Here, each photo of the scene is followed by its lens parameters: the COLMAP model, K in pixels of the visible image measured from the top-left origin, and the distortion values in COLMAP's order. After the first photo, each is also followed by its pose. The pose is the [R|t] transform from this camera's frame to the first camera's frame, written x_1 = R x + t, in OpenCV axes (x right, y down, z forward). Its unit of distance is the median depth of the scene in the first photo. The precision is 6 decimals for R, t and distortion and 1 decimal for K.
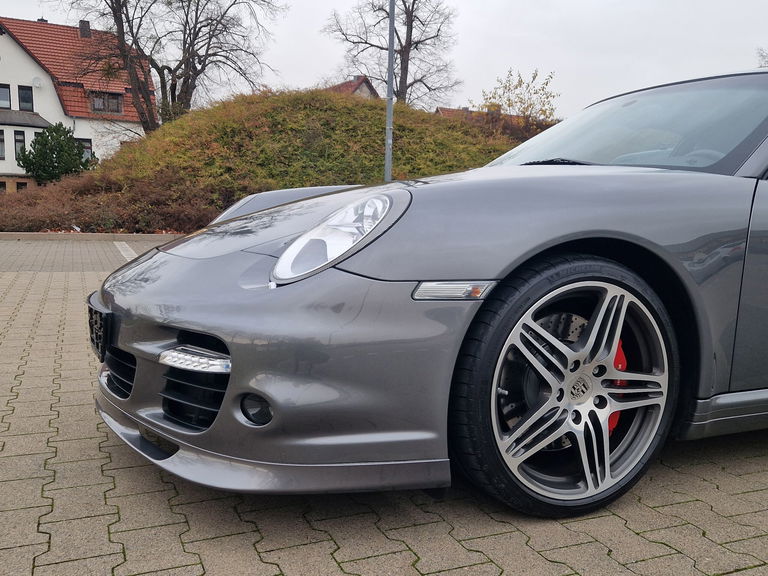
lens RADIAL K [[700.6, 0, 384.0], [0, 700.6, 288.0], [0, 0, 1]] dist [0.089787, -0.126198]
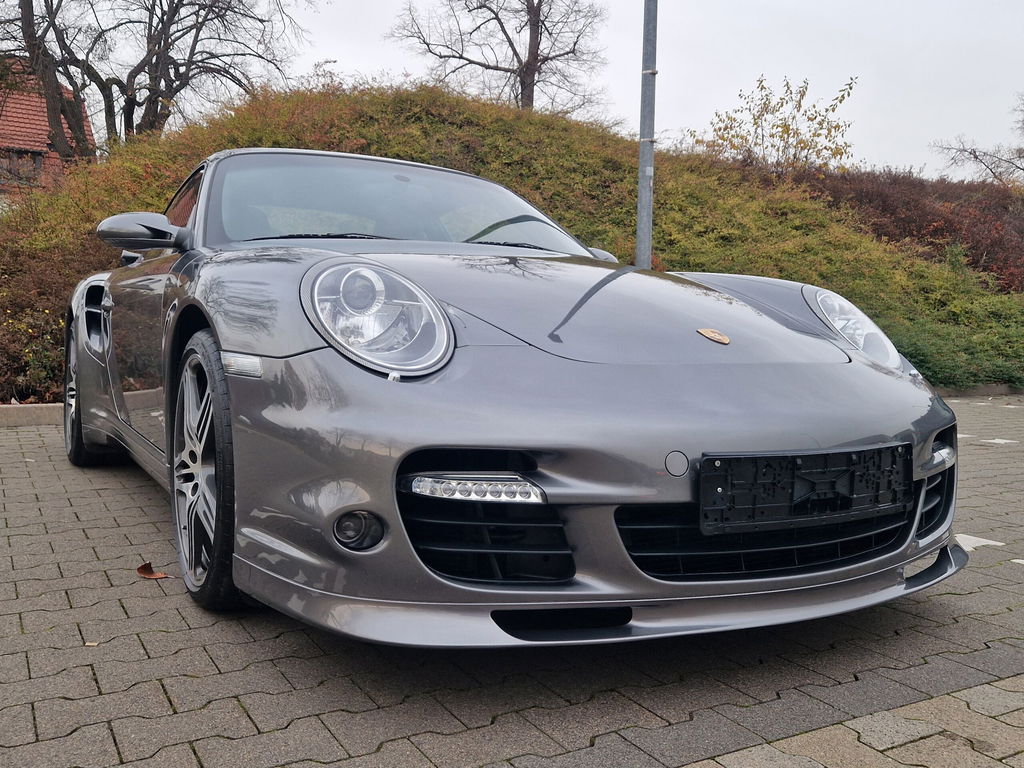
lens RADIAL K [[934.1, 0, 512.0], [0, 934.1, 384.0], [0, 0, 1]] dist [0.089787, -0.126198]
pose [[0.995003, -0.013918, 0.098870, -0.072842], [0.019649, 0.998168, -0.057223, -0.025226], [-0.097893, 0.058880, 0.993454, 0.239916]]
